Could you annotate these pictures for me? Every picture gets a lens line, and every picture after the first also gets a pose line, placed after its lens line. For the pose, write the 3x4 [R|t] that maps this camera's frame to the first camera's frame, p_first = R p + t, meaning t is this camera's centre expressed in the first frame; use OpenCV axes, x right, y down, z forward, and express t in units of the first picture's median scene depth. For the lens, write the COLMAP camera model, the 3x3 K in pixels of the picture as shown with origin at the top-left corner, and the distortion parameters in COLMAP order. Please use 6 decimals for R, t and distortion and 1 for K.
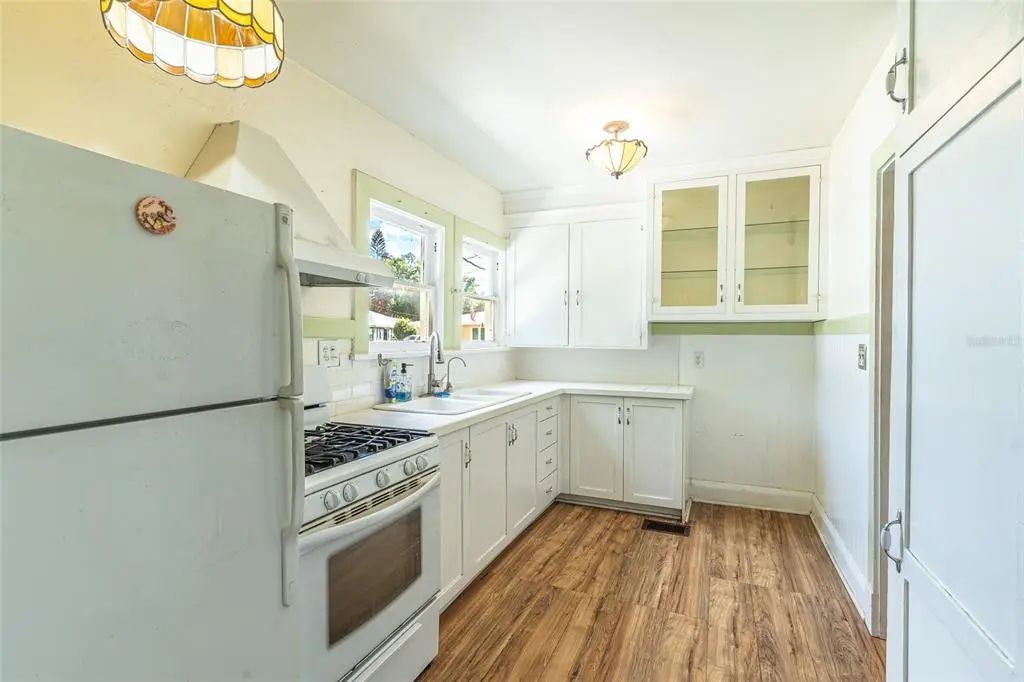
lens RADIAL K [[489.3, 0, 509.2], [0, 489.3, 337.7], [0, 0, 1]] dist [0.006218, -0.002154]
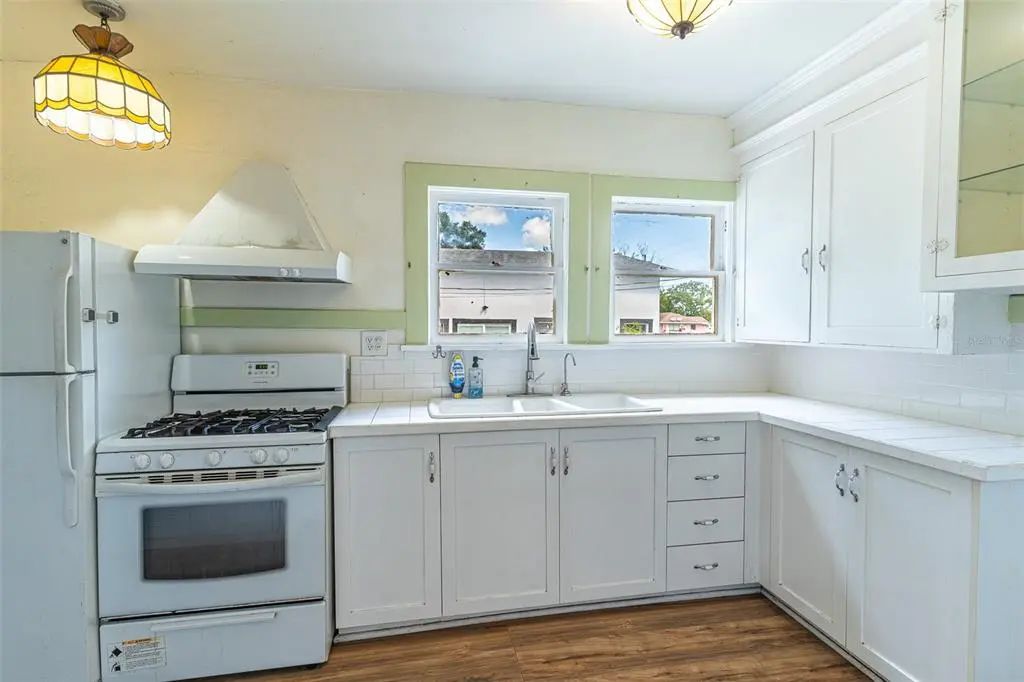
lens RADIAL K [[489.3, 0, 510.1], [0, 489.3, 340.8], [0, 0, 1]] dist [0.006218, -0.002154]
pose [[0.562886, 0.020478, -0.826281, 0.574563], [-0.001578, 0.999718, 0.023702, 0.000743], [0.826533, -0.012038, 0.562759, 0.536128]]
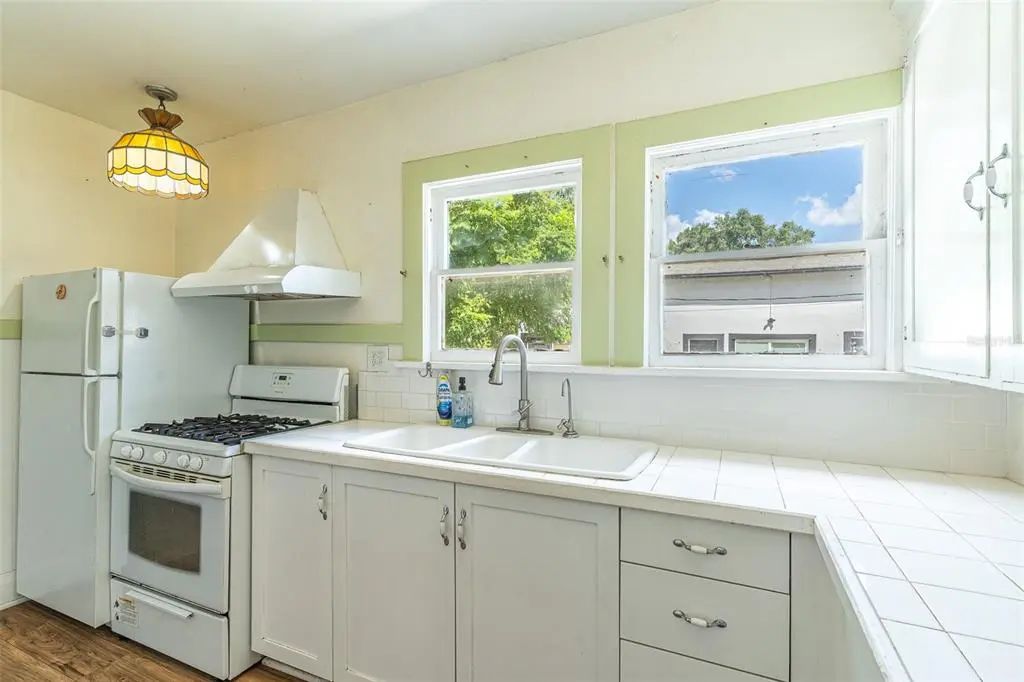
lens RADIAL K [[489.3, 0, 506.9], [0, 489.3, 341.4], [0, 0, 1]] dist [0.006218, -0.002154]
pose [[-0.029857, -0.006395, -0.999534, 0.539603], [-0.007369, 0.999954, -0.006178, 0.000533], [0.999527, 0.007181, -0.029902, 1.086997]]
